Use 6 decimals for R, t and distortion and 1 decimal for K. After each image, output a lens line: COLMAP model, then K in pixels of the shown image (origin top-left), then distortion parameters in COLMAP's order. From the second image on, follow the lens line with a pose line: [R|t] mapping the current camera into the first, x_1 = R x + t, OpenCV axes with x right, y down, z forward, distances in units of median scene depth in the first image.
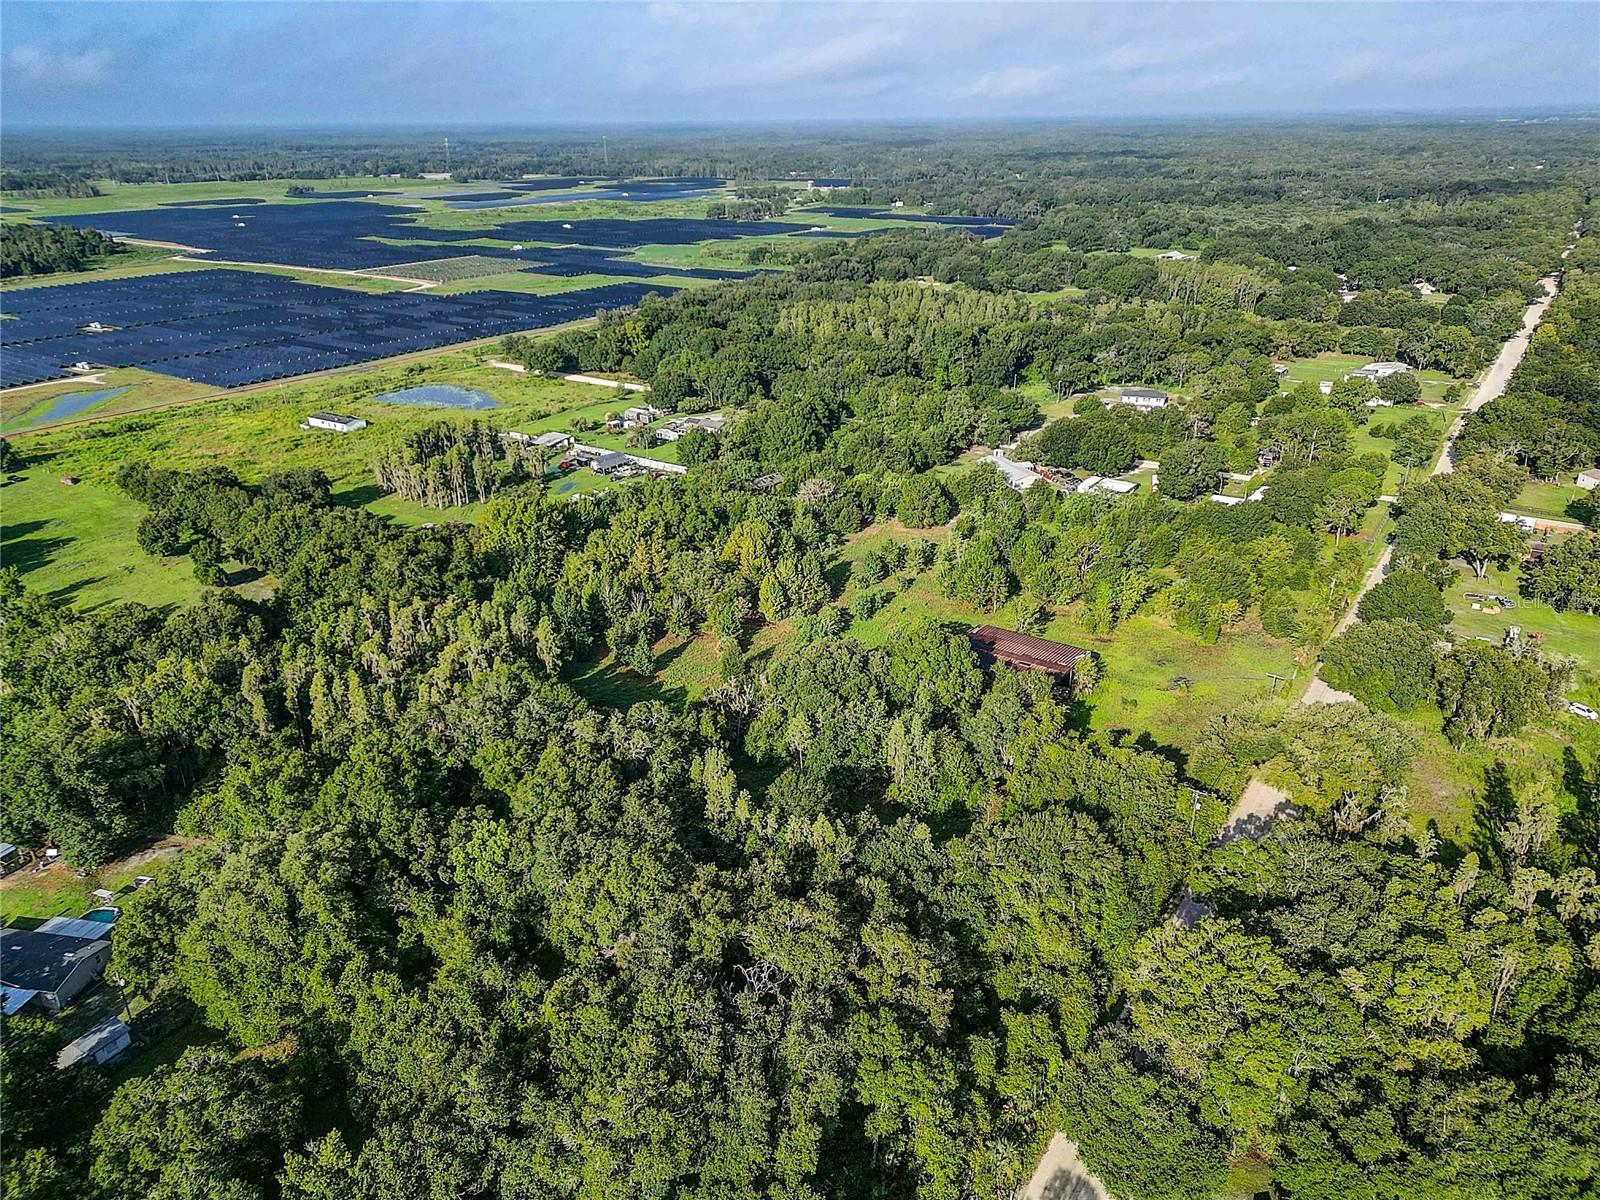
lens RADIAL K [[1121.9, 0, 798.5], [0, 1121.9, 595.5], [0, 0, 1]] dist [0.076743, -0.072678]
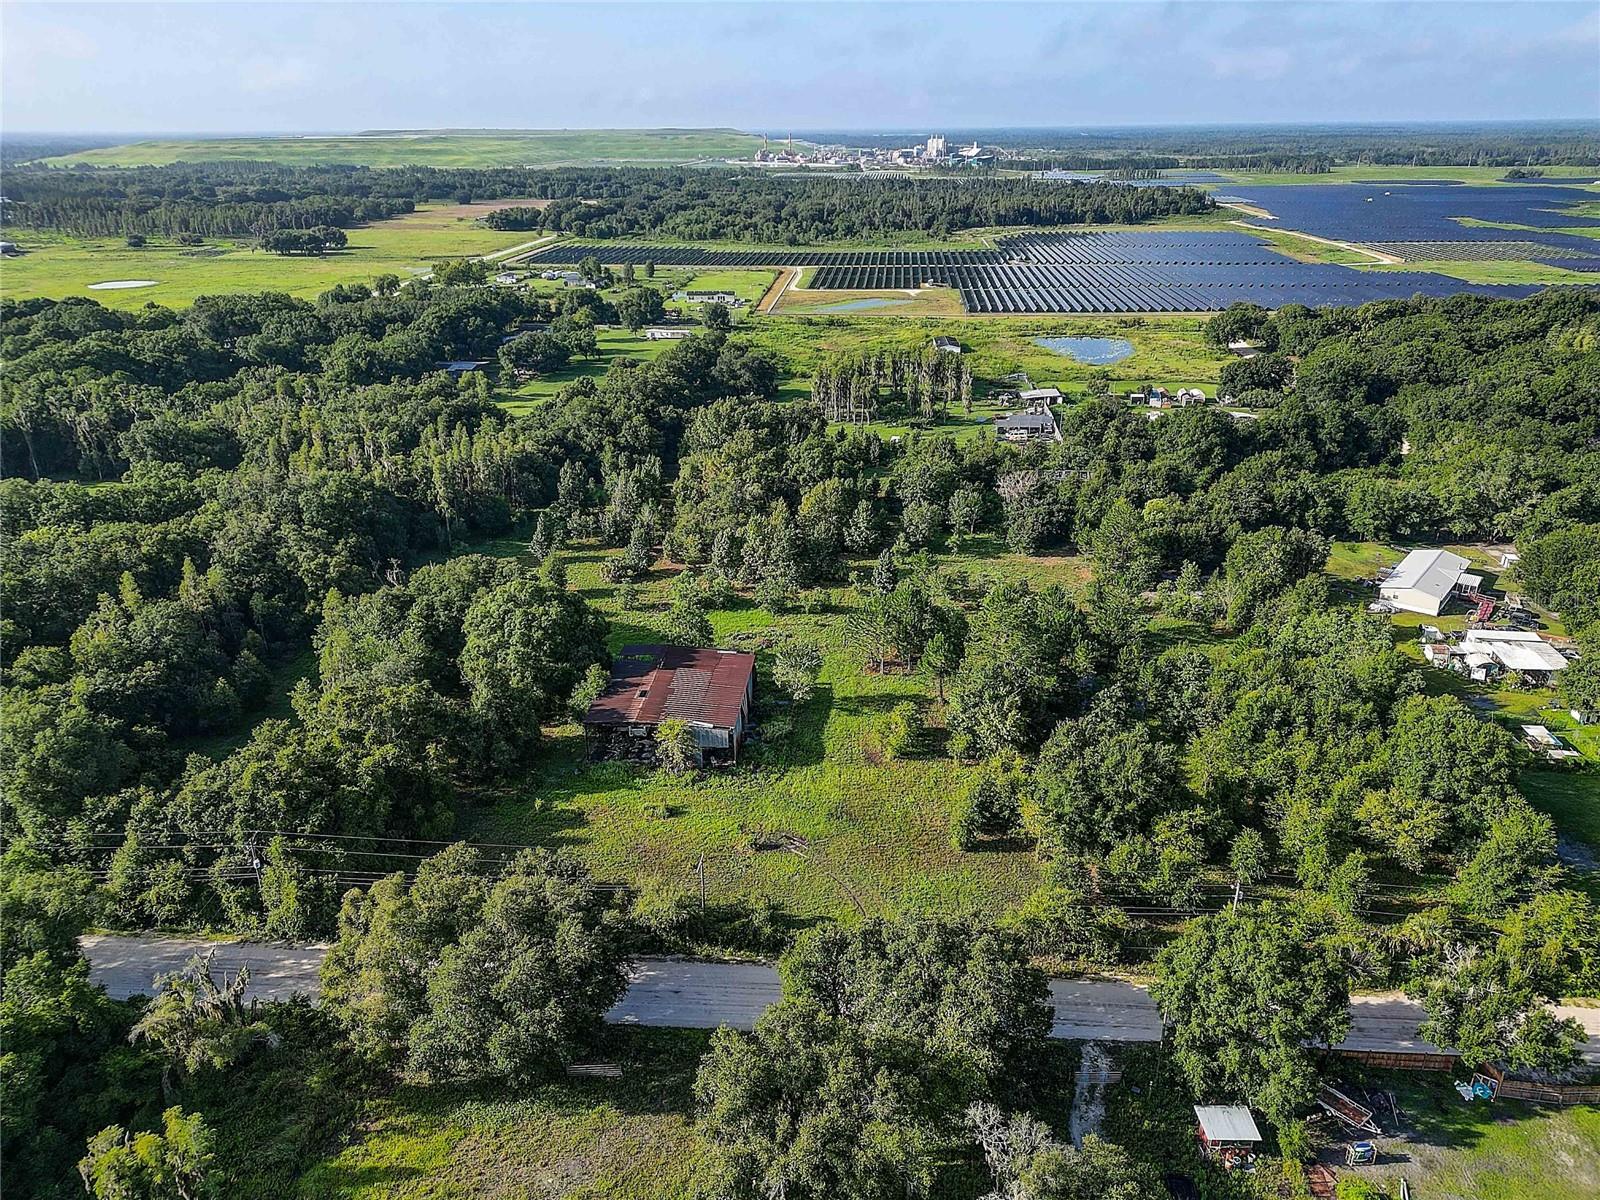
lens RADIAL K [[1116.7, 0, 797.6], [0, 1116.7, 601.8], [0, 0, 1]] dist [0.076411, -0.070686]
pose [[0.498929, 0.345216, -0.794919, 0.350515], [-0.338174, 0.922076, 0.188184, -0.070936], [0.797940, 0.174930, 0.576794, 0.289271]]
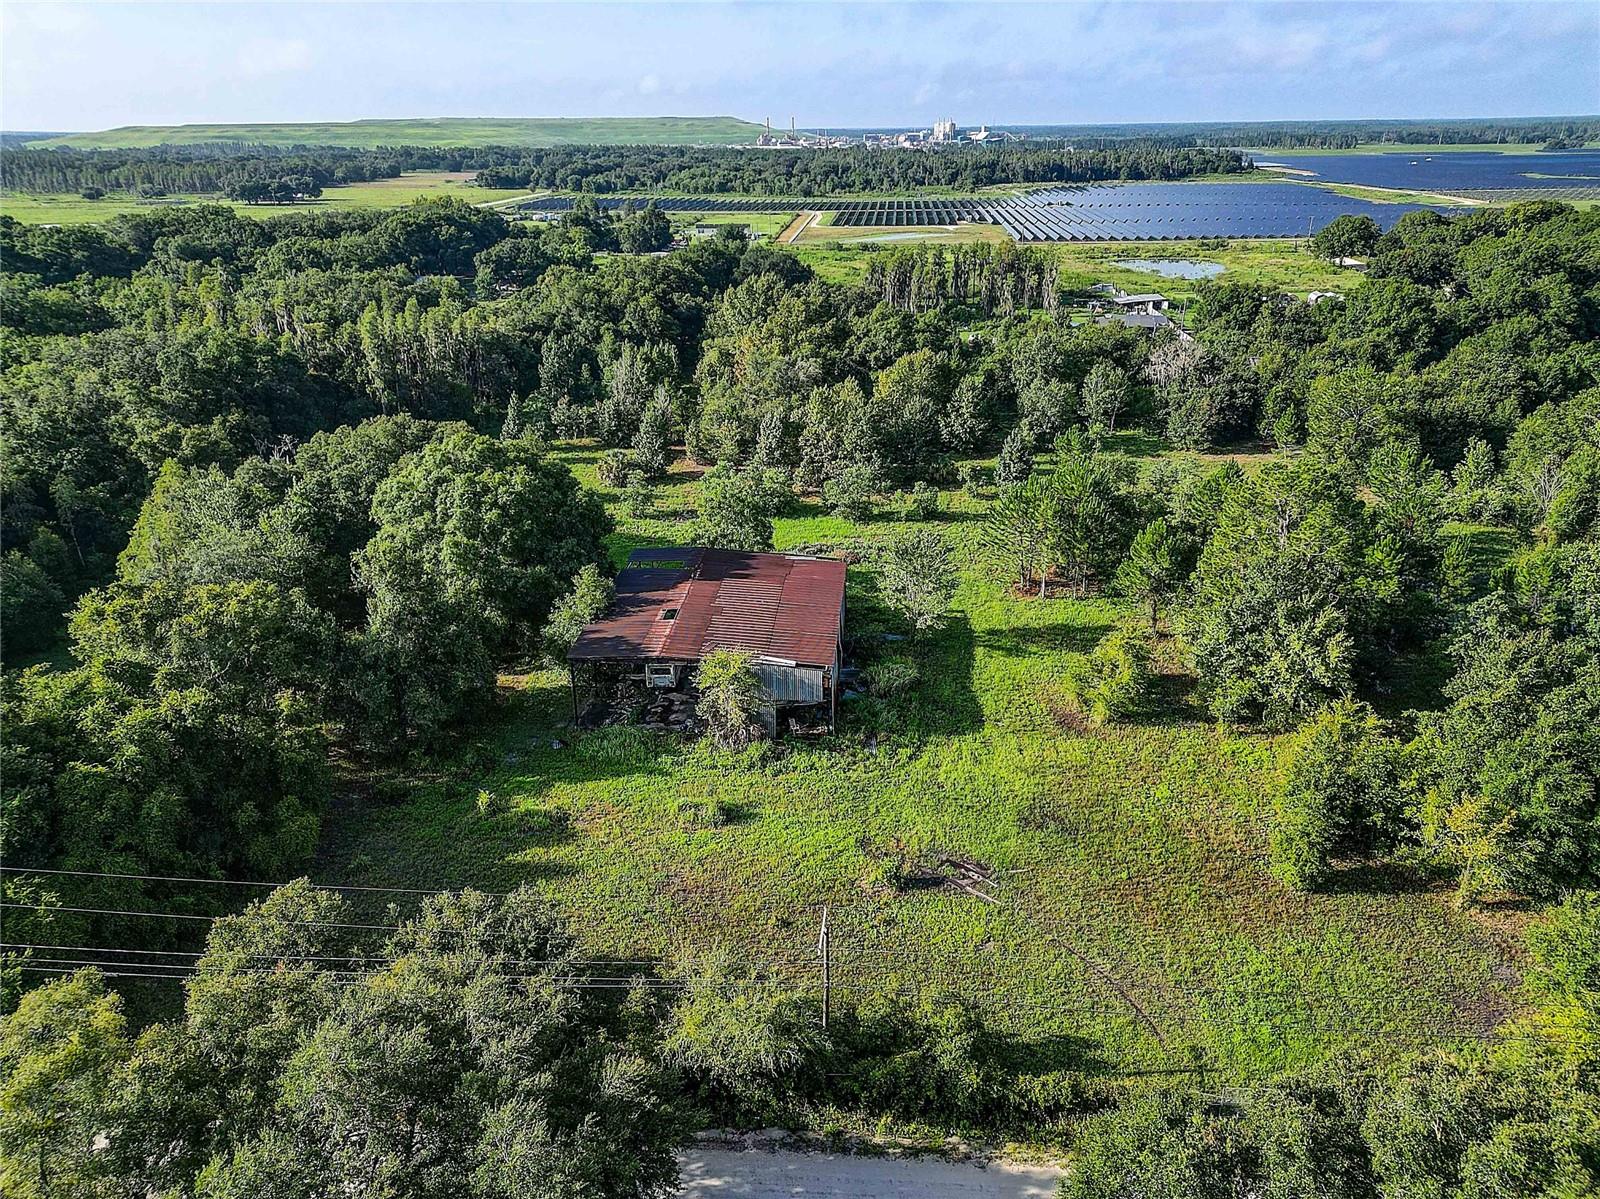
lens RADIAL K [[1116.7, 0, 797.6], [0, 1116.7, 601.3], [0, 0, 1]] dist [0.076411, -0.070686]
pose [[0.500731, 0.342056, -0.795151, 0.244918], [-0.336254, 0.923332, 0.185447, -0.016714], [0.797623, 0.174513, 0.577359, 0.350046]]
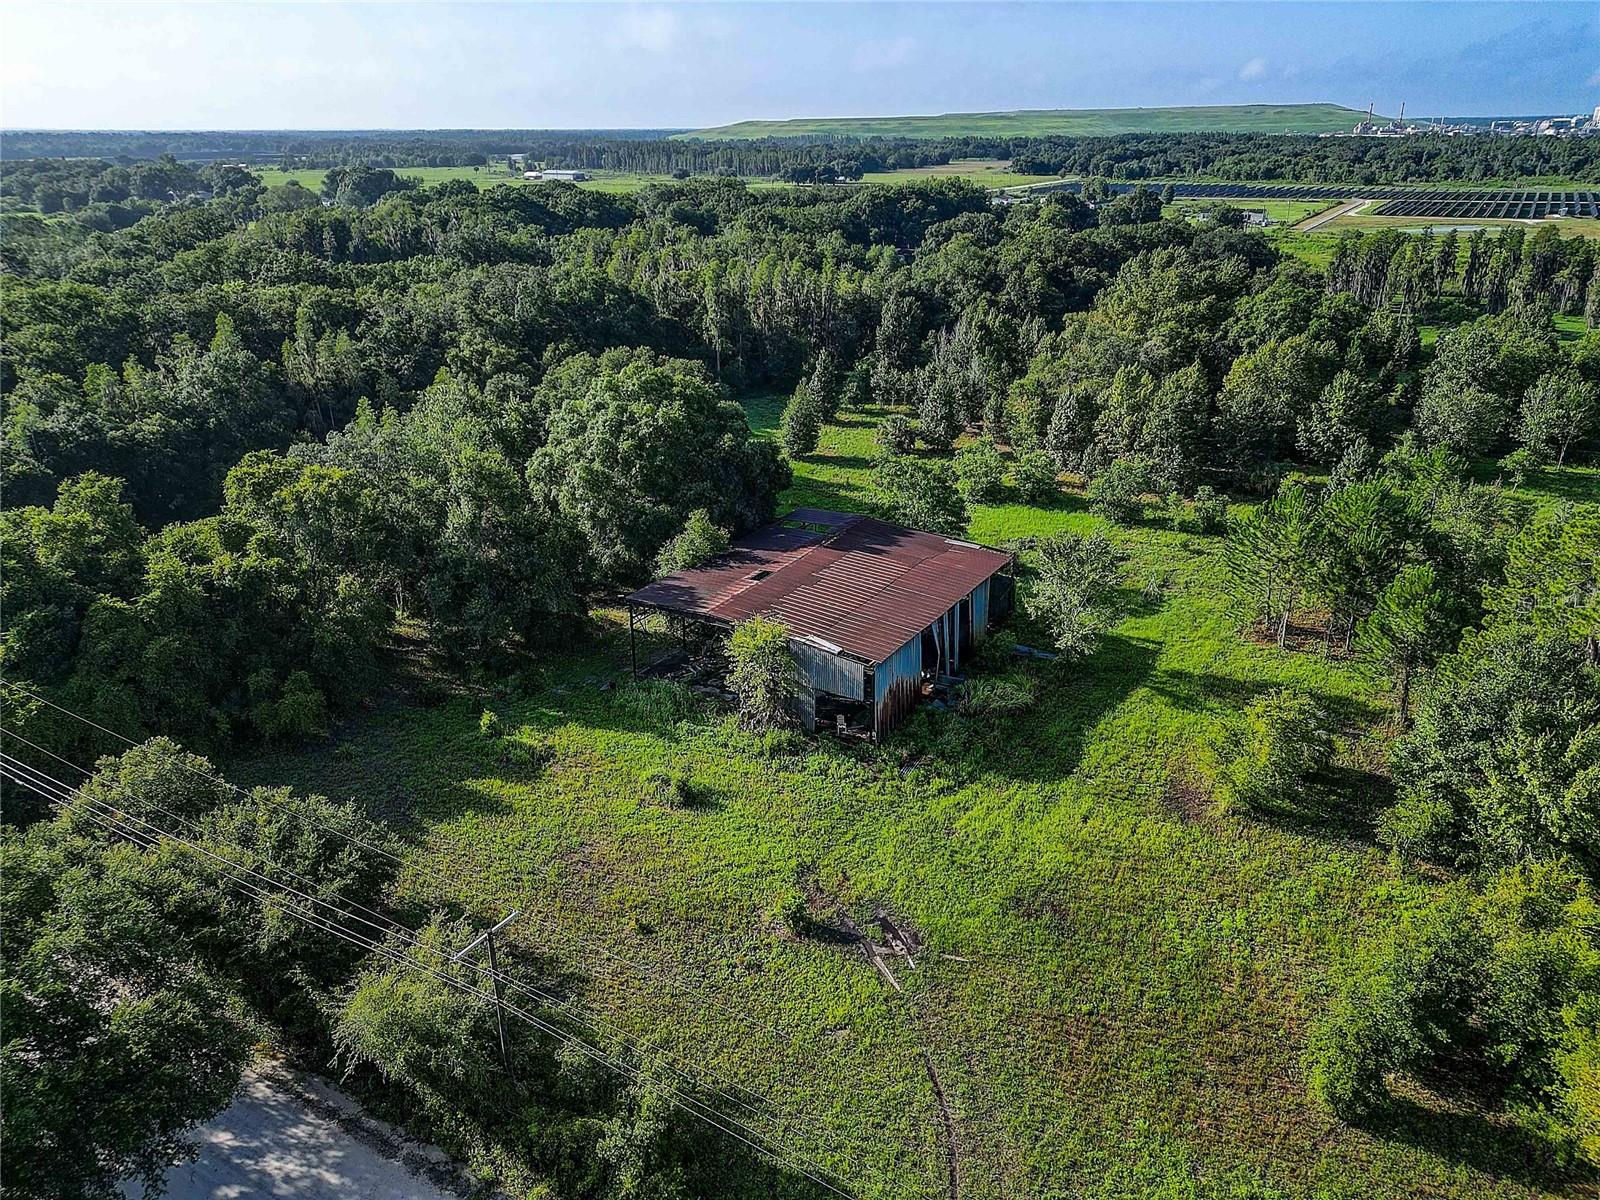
lens RADIAL K [[1116.7, 0, 797.6], [0, 1116.7, 601.8], [0, 0, 1]] dist [0.076411, -0.070686]
pose [[0.056332, 0.397852, -0.915718, 0.243201], [-0.383937, 0.855281, 0.347975, -0.030207], [0.921639, 0.331976, 0.200930, 0.412857]]
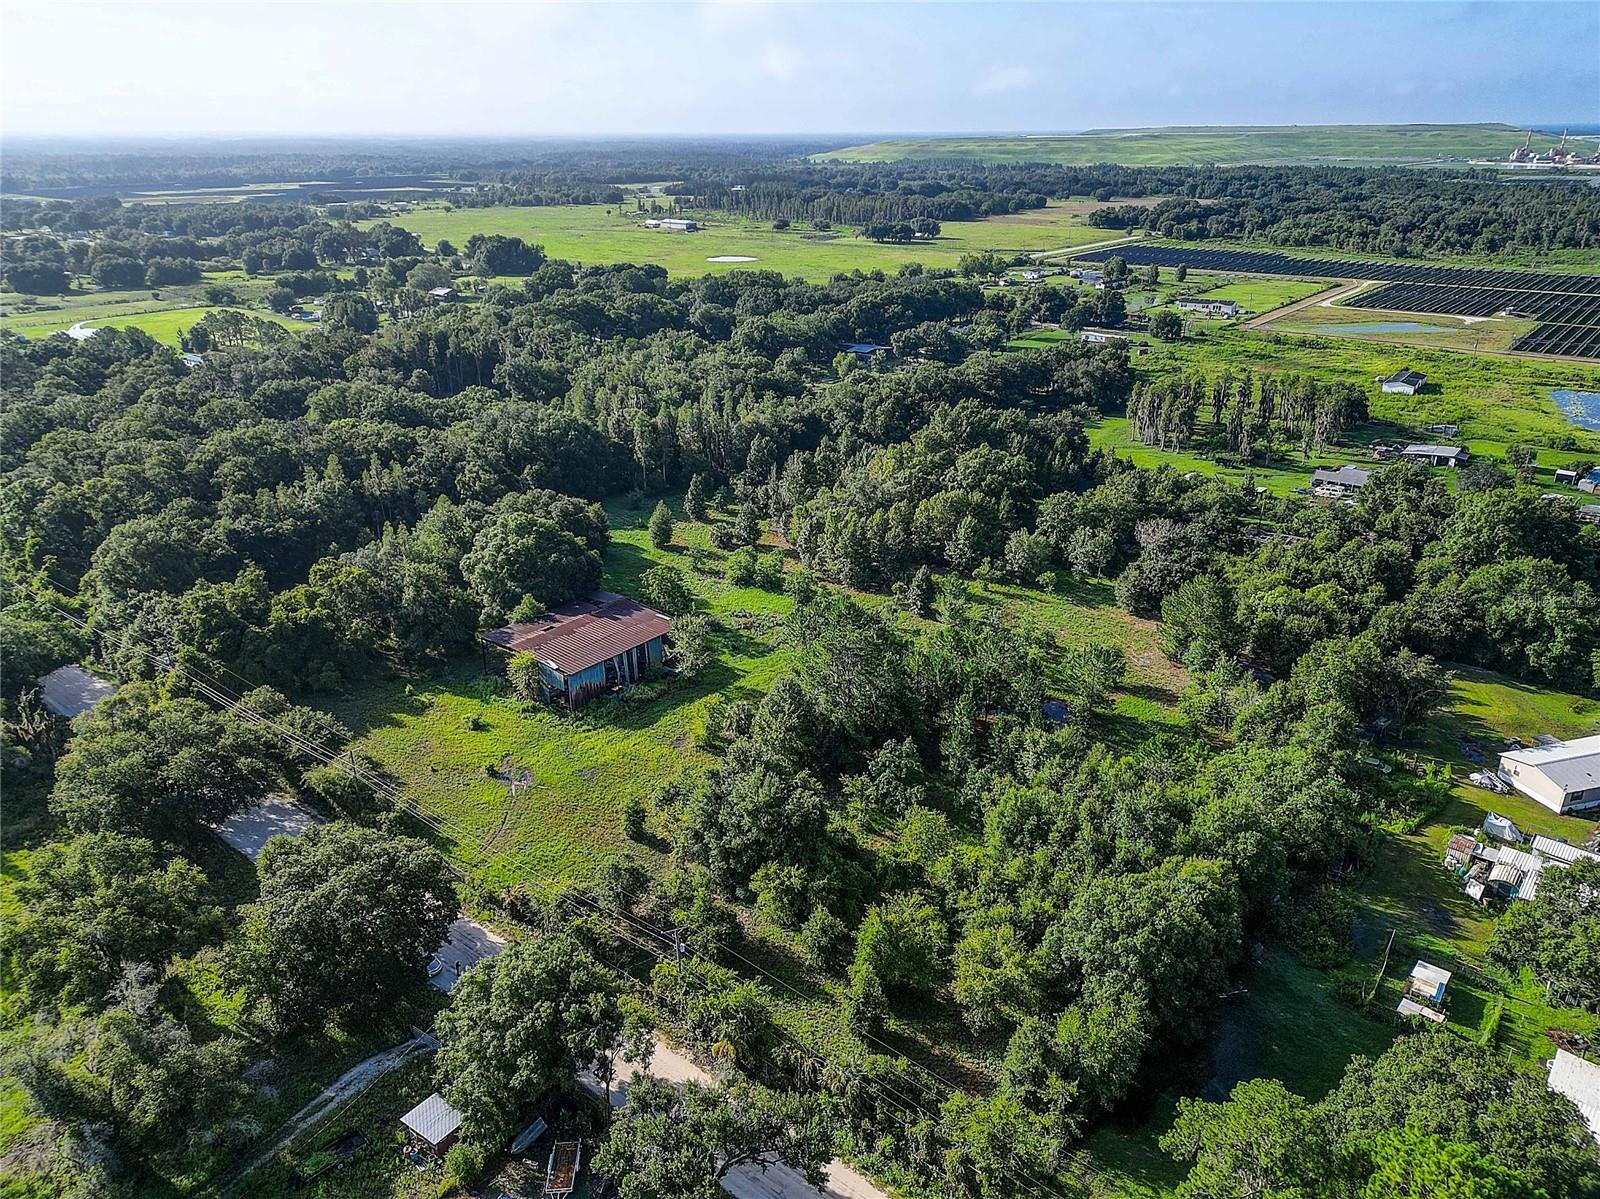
lens RADIAL K [[1121.9, 0, 798.5], [0, 1121.9, 595.0], [0, 0, 1]] dist [0.076743, -0.072678]
pose [[-0.077446, 0.391694, -0.916831, 0.400737], [-0.386271, 0.835981, 0.389782, -0.149489], [0.919128, 0.384332, 0.086557, 0.477385]]
